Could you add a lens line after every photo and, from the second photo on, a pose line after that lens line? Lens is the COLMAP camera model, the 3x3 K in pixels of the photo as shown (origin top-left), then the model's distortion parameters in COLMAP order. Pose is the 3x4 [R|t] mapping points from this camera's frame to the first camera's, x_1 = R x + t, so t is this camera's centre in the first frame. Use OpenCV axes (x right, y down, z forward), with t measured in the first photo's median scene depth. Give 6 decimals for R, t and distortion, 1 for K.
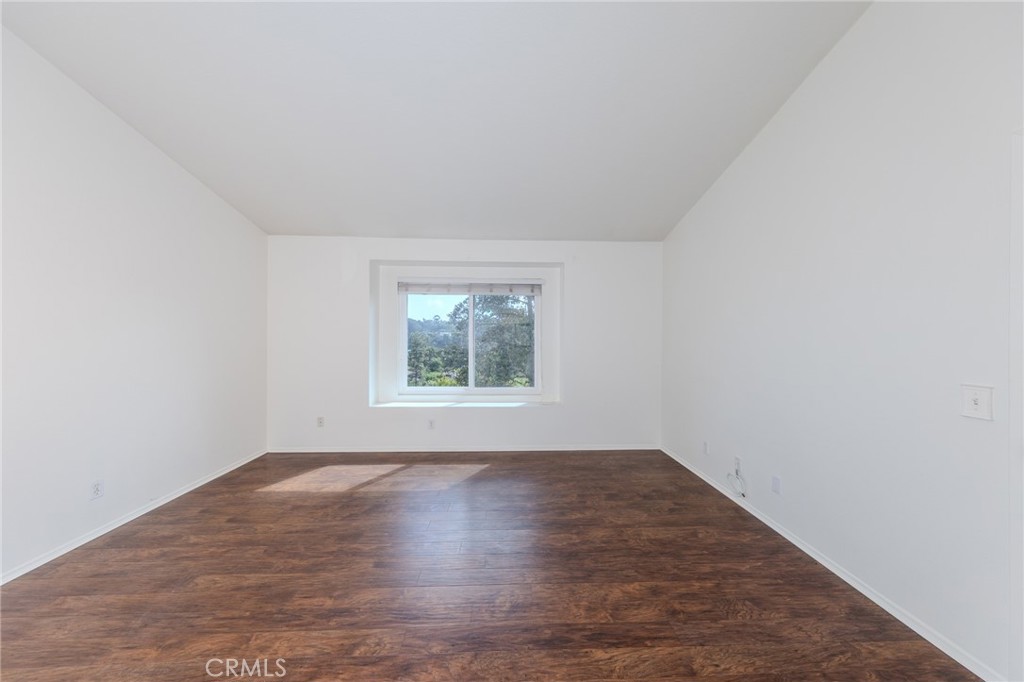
lens RADIAL K [[323.0, 0, 503.3], [0, 323.0, 338.0], [0, 0, 1]] dist [0.006003, -0.000305]
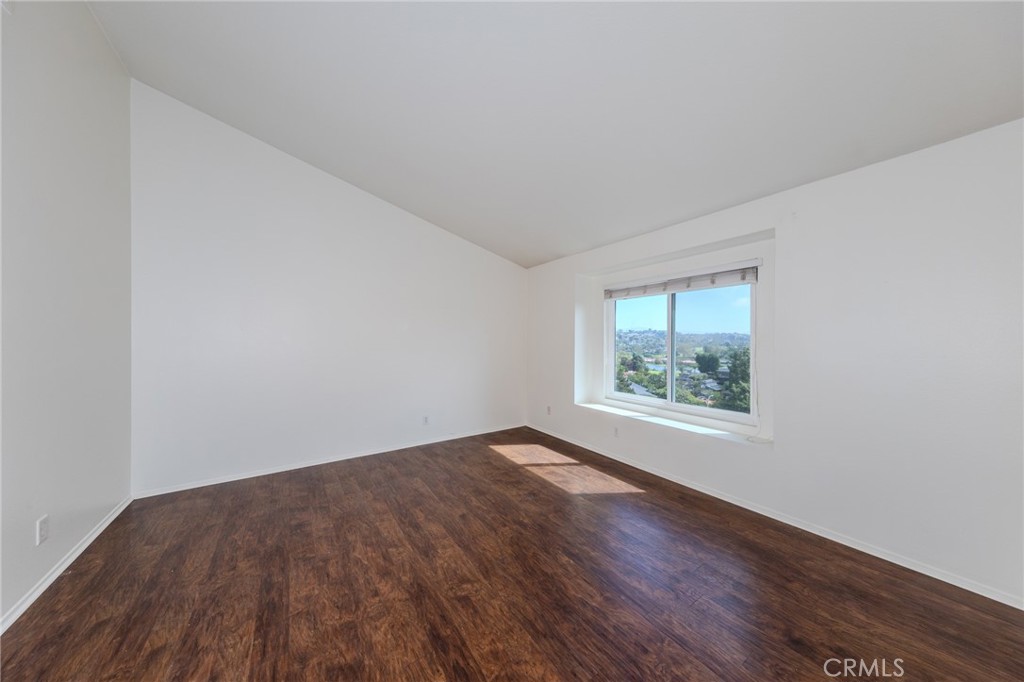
lens RADIAL K [[325.7, 0, 551.2], [0, 325.7, 345.1], [0, 0, 1]] dist [0.008351, -0.000795]
pose [[0.597851, 0.007811, -0.801569, 0.771869], [-0.004879, 0.999969, 0.006106, -0.001535], [0.801593, 0.000260, 0.597870, 0.432815]]
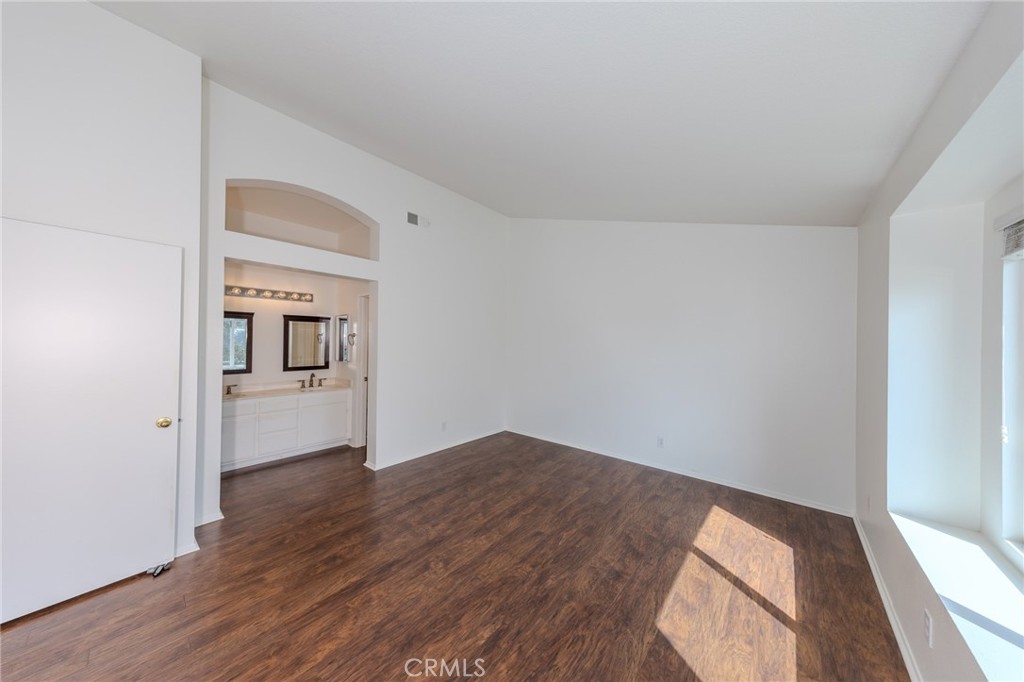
lens RADIAL K [[325.7, 0, 510.1], [0, 325.7, 338.2], [0, 0, 1]] dist [0.008351, -0.000795]
pose [[-0.661016, -0.017160, -0.750176, 0.591035], [-0.017125, 0.999823, -0.007781, -0.055345], [0.750177, 0.007703, -0.661193, 1.541409]]
